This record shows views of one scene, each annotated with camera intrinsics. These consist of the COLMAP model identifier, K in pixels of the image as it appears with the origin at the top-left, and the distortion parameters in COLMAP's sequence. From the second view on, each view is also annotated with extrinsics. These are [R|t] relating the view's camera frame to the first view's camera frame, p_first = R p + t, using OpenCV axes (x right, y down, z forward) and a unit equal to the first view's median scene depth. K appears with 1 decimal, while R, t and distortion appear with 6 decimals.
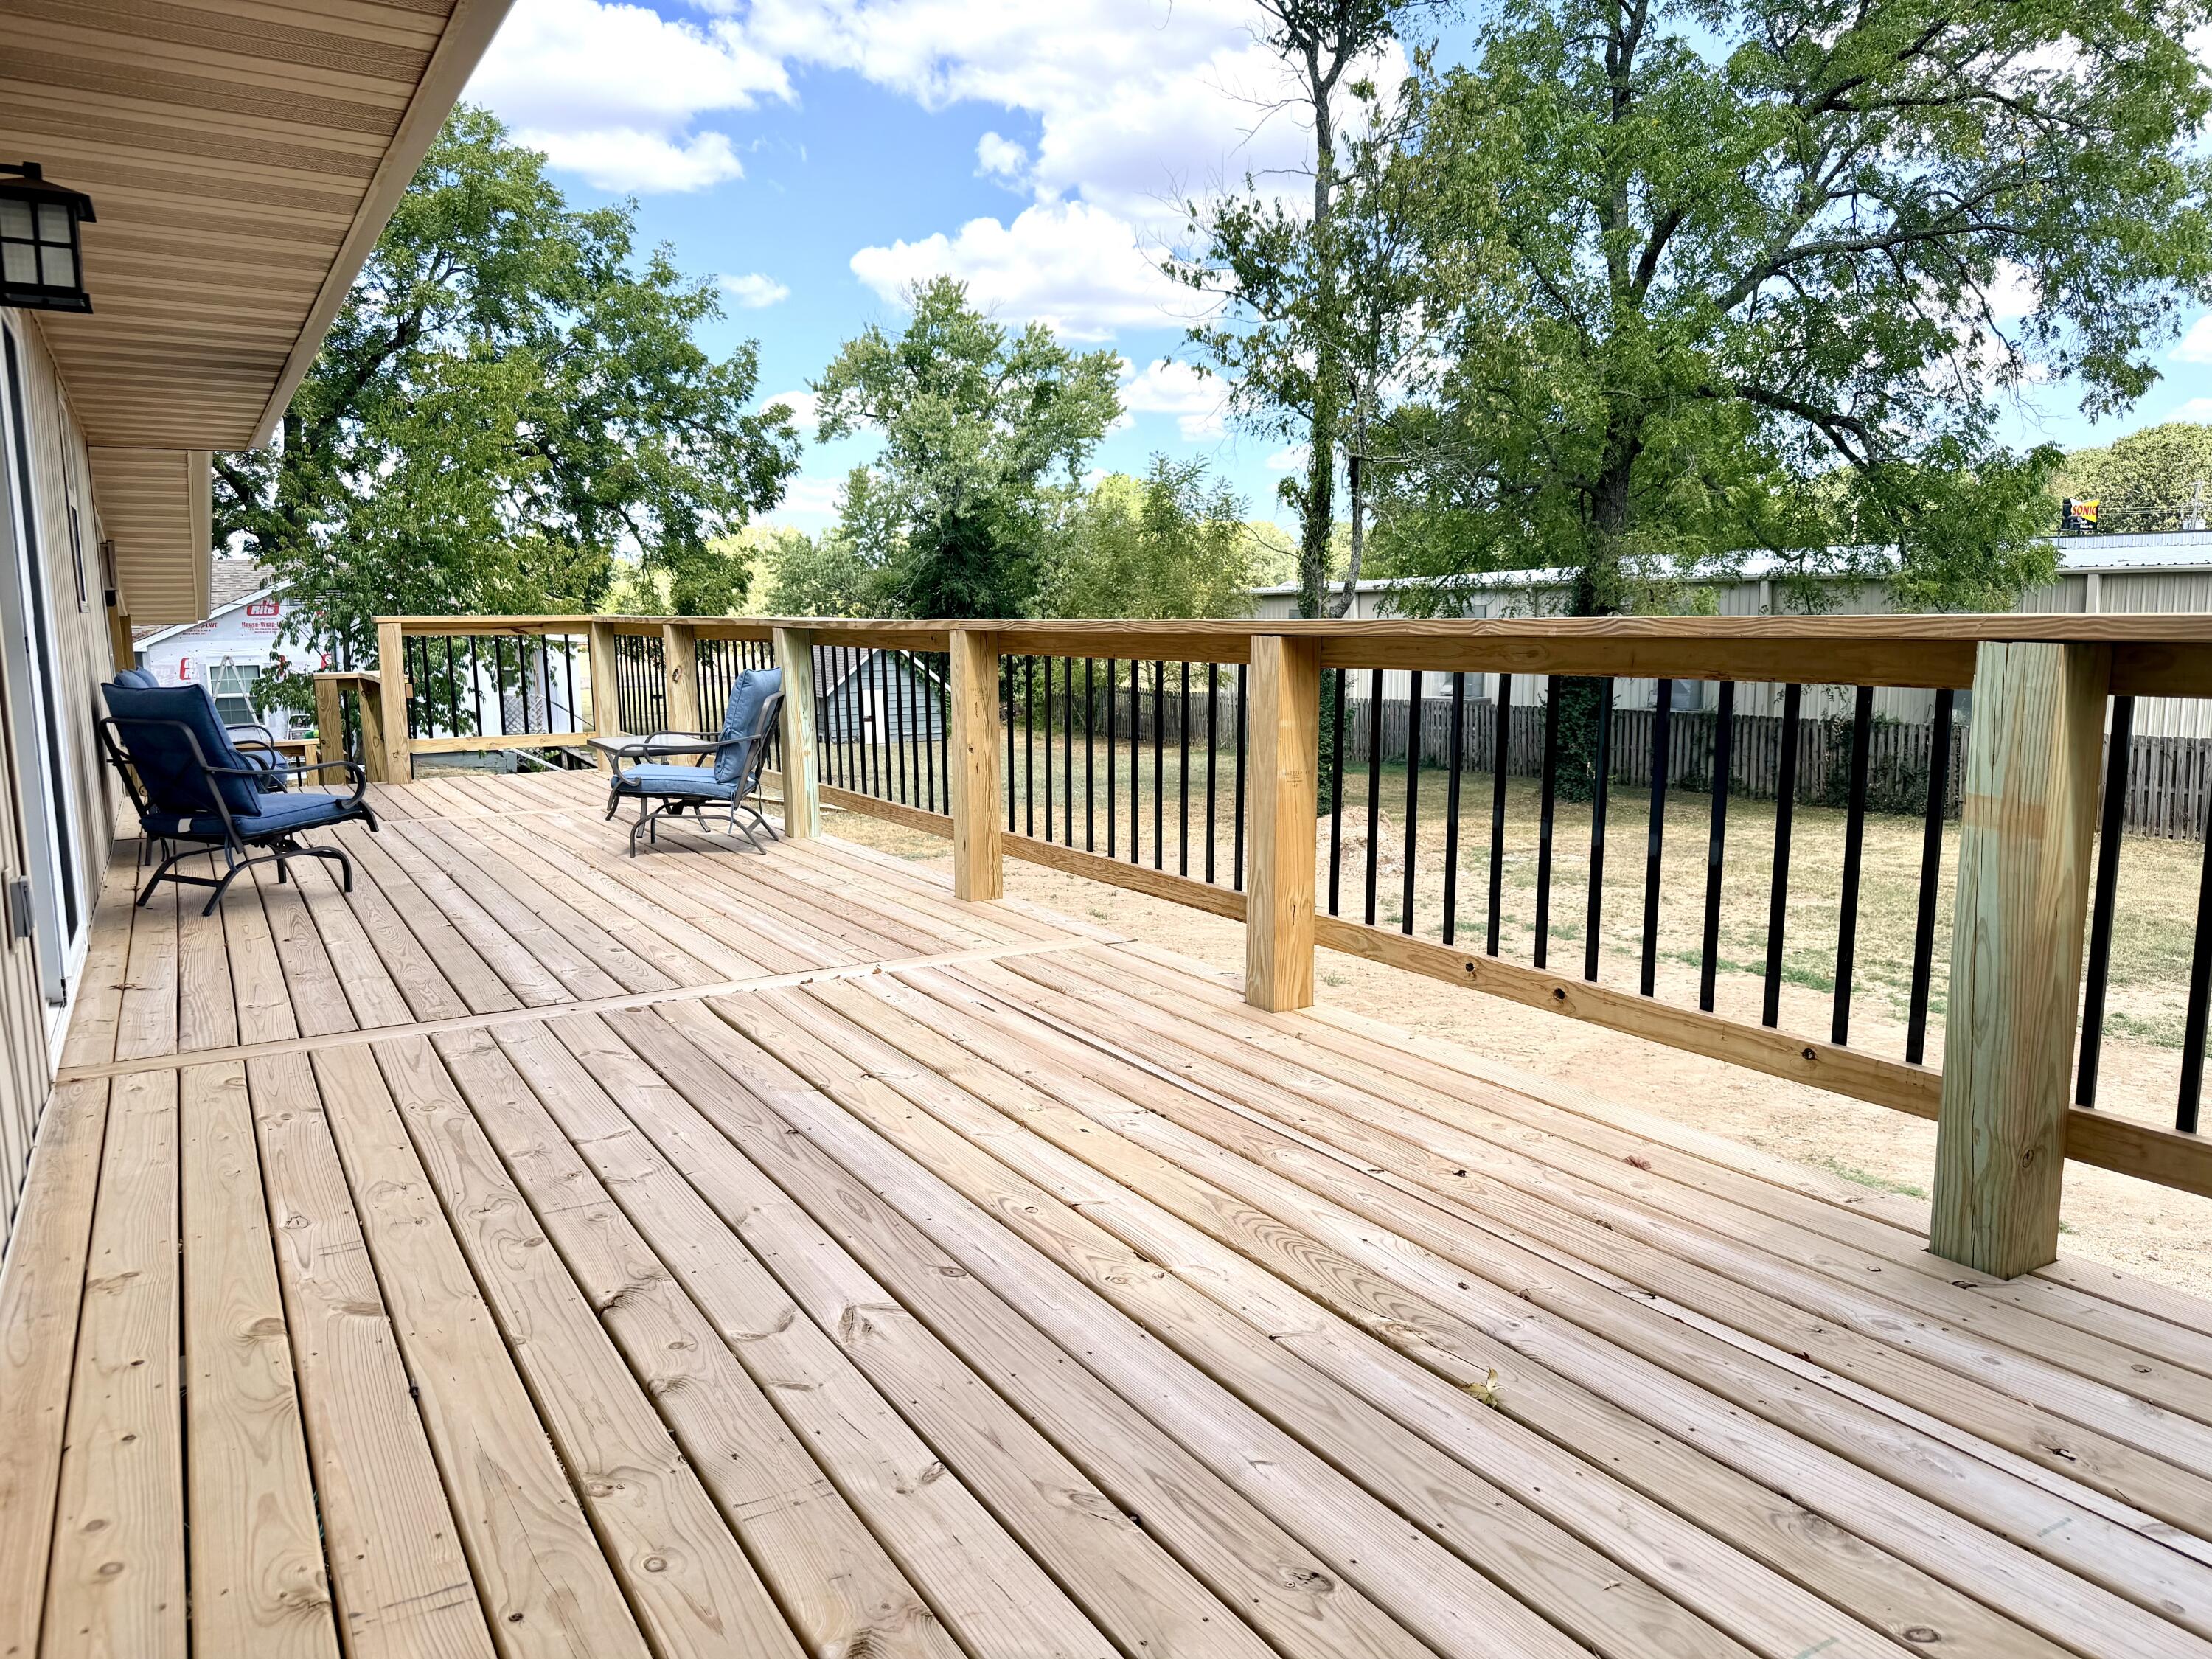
lens RADIAL K [[1583.1, 0, 1103.6], [0, 1583.1, 837.1], [0, 0, 1]] dist [0.095942, -0.000951]
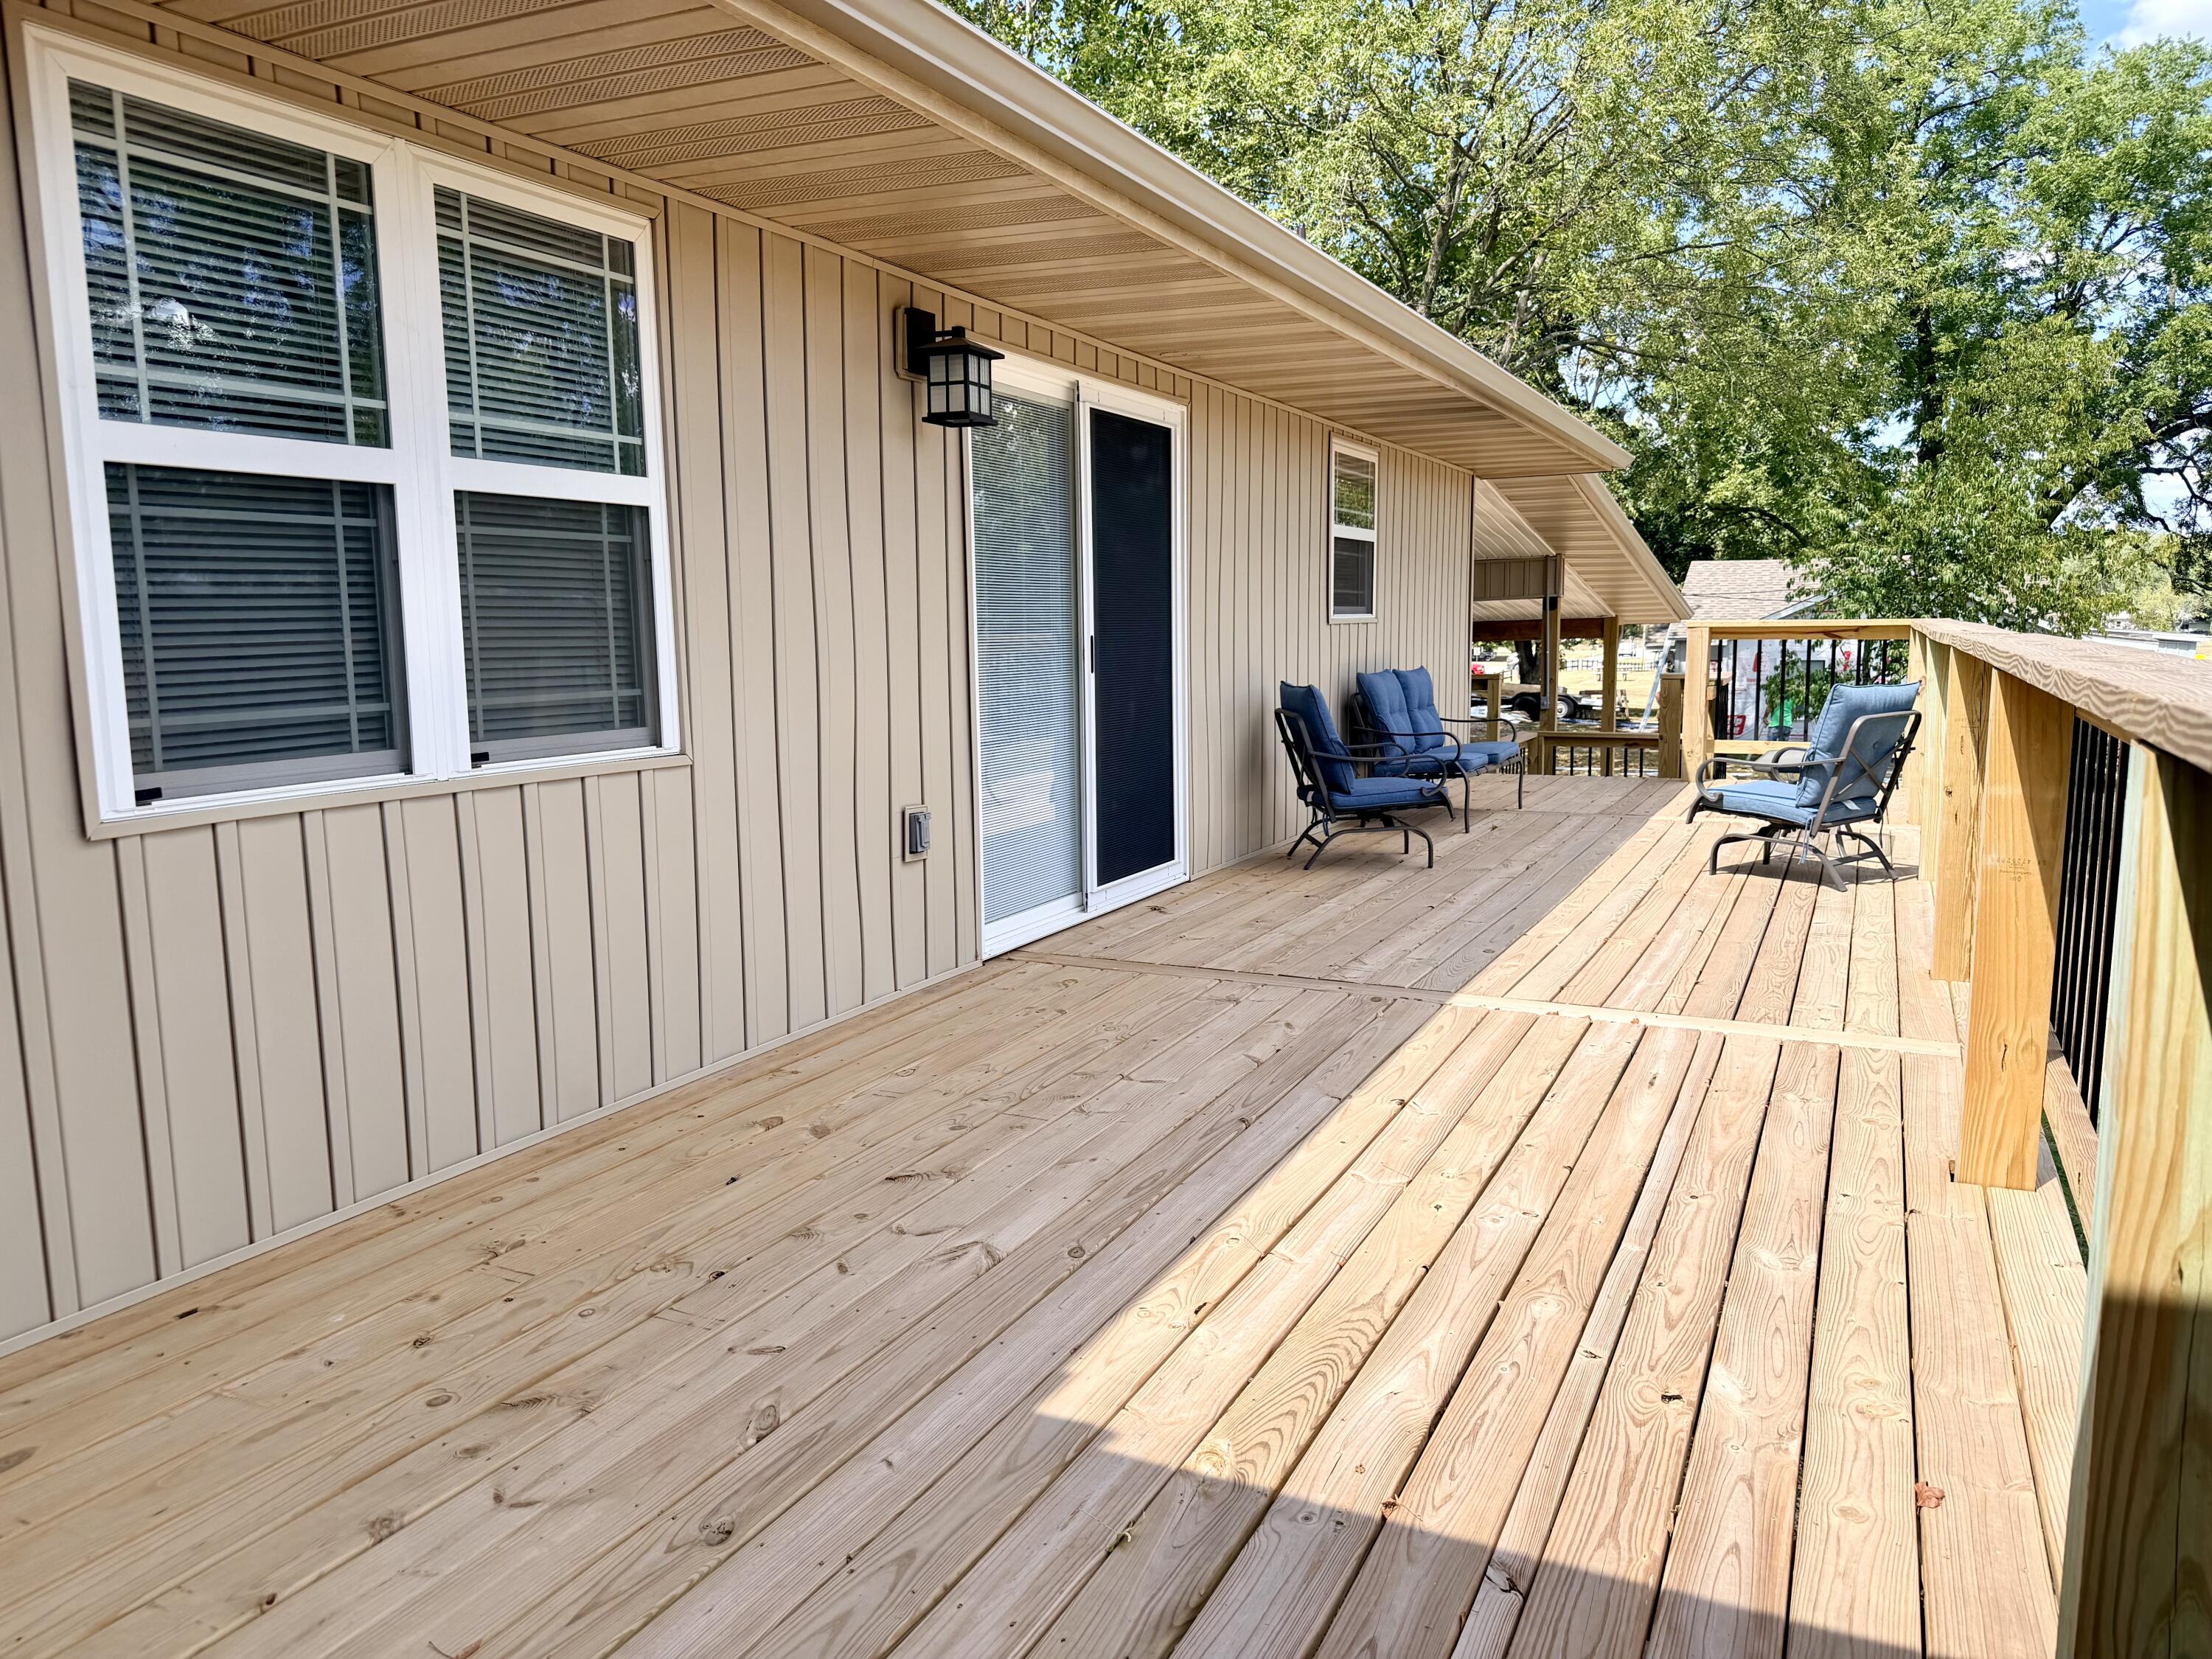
lens RADIAL K [[1583.1, 0, 1103.6], [0, 1583.1, 837.1], [0, 0, 1]] dist [0.095942, -0.000951]
pose [[0.557152, 0.115890, -0.822284, 0.577630], [-0.112234, 0.991637, 0.063712, -0.059712], [0.822791, 0.056791, 0.565500, 0.289579]]
